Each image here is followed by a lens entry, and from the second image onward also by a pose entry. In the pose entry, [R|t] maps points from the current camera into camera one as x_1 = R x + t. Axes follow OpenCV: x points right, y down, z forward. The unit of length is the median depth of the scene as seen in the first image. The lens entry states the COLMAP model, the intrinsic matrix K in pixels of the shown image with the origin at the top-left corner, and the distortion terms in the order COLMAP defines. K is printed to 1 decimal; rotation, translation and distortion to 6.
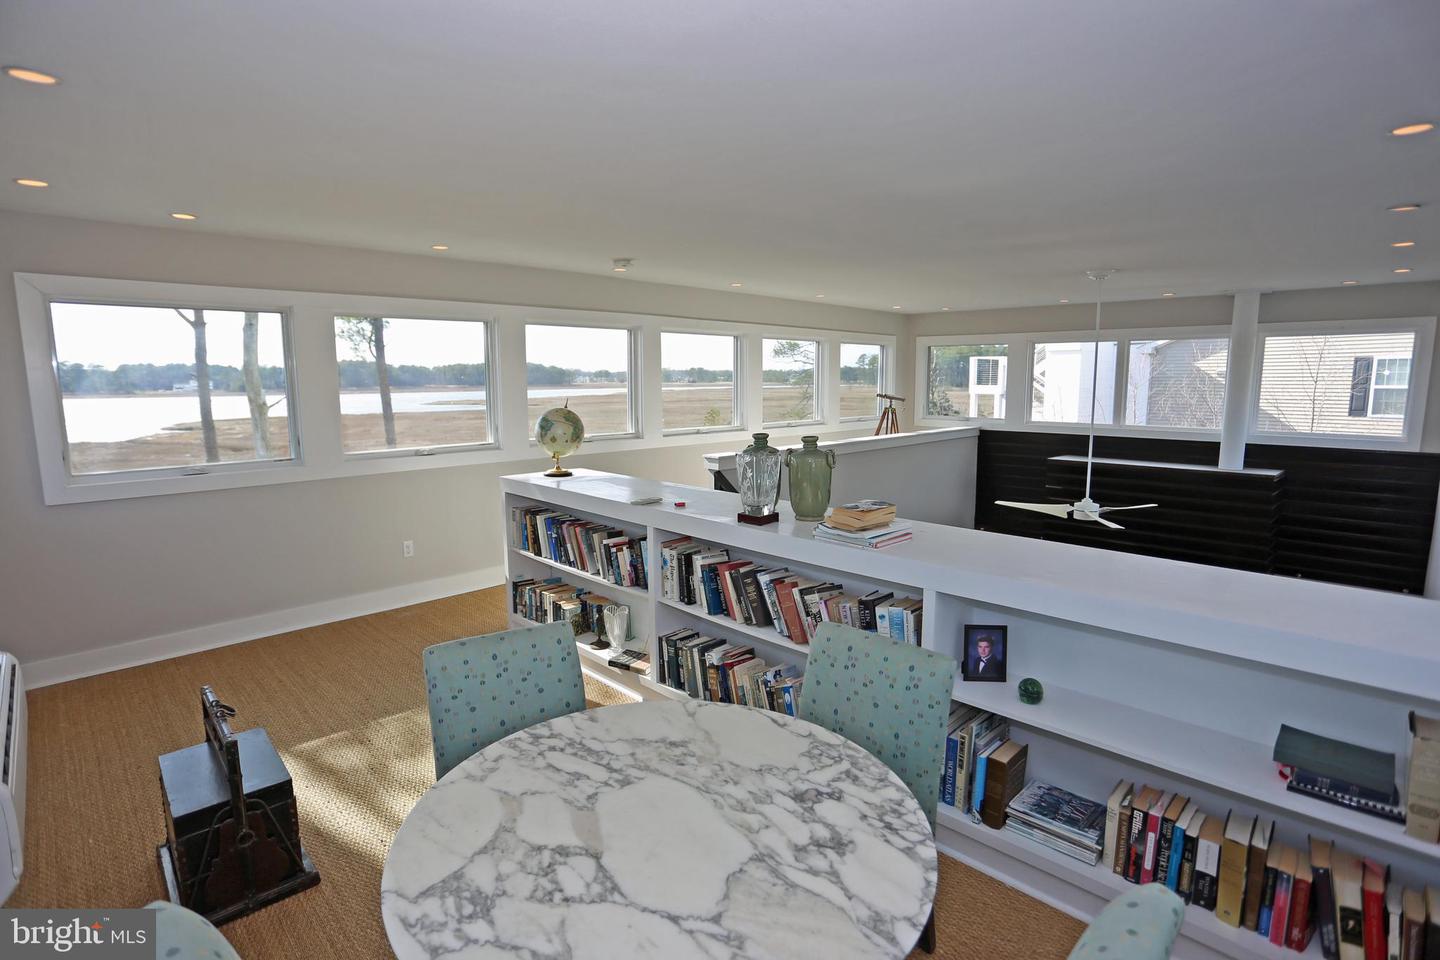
lens RADIAL K [[700.9, 0, 721.6], [0, 700.9, 476.5], [0, 0, 1]] dist [-0.082153, 0.035166]
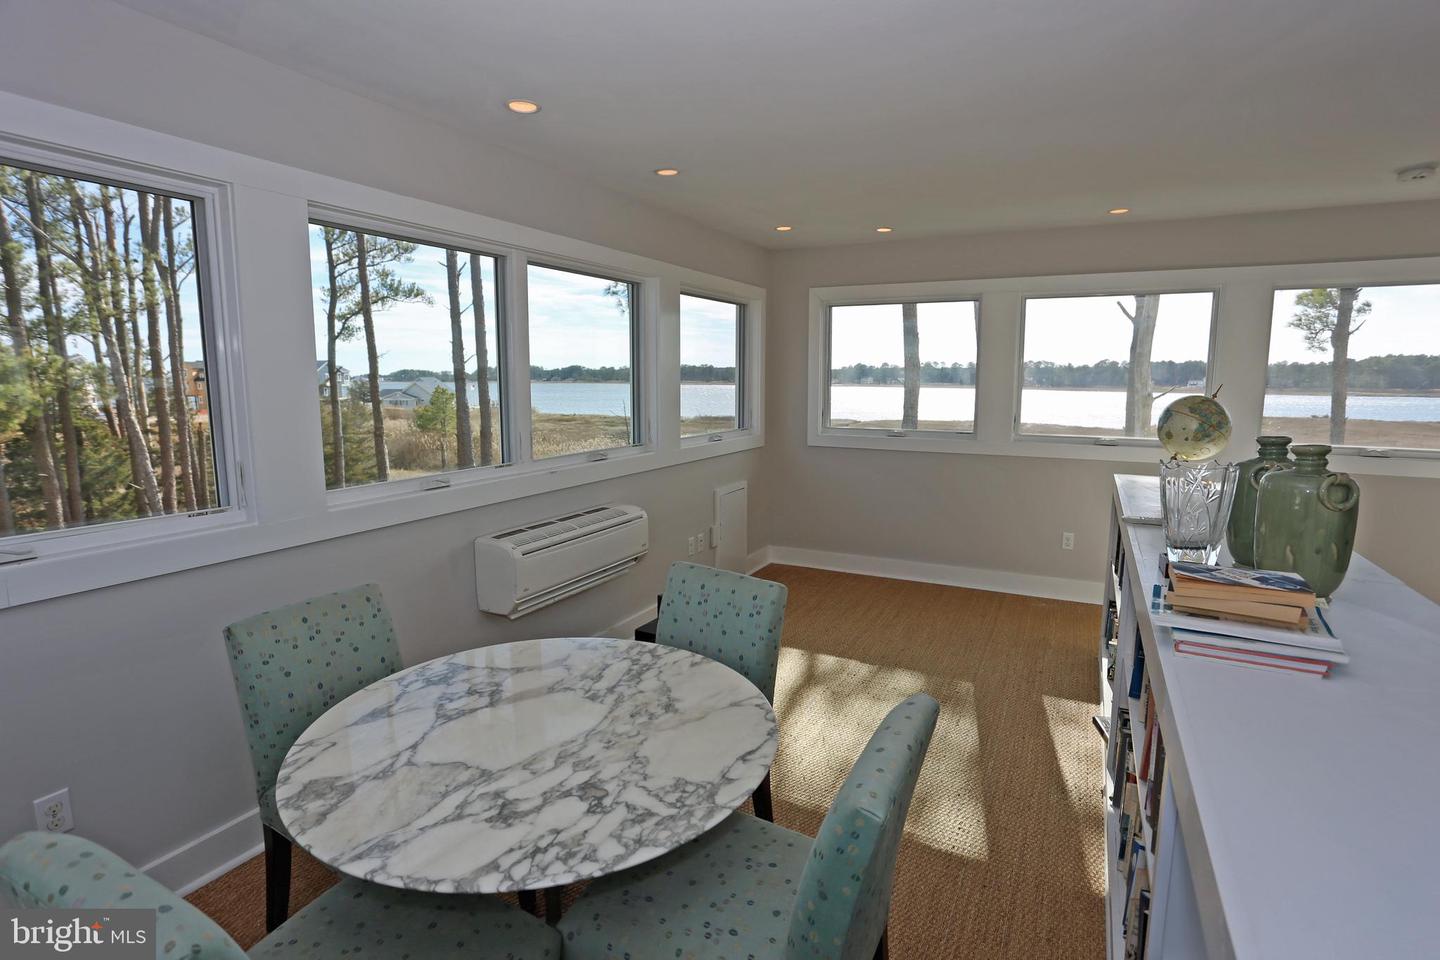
lens RADIAL K [[700.9, 0, 721.6], [0, 700.9, 476.5], [0, 0, 1]] dist [-0.082153, 0.035166]
pose [[0.287160, 0.135873, -0.948197, 0.939853], [-0.132097, 0.986048, 0.101292, -0.049226], [0.948731, 0.096168, 0.301102, 0.830358]]
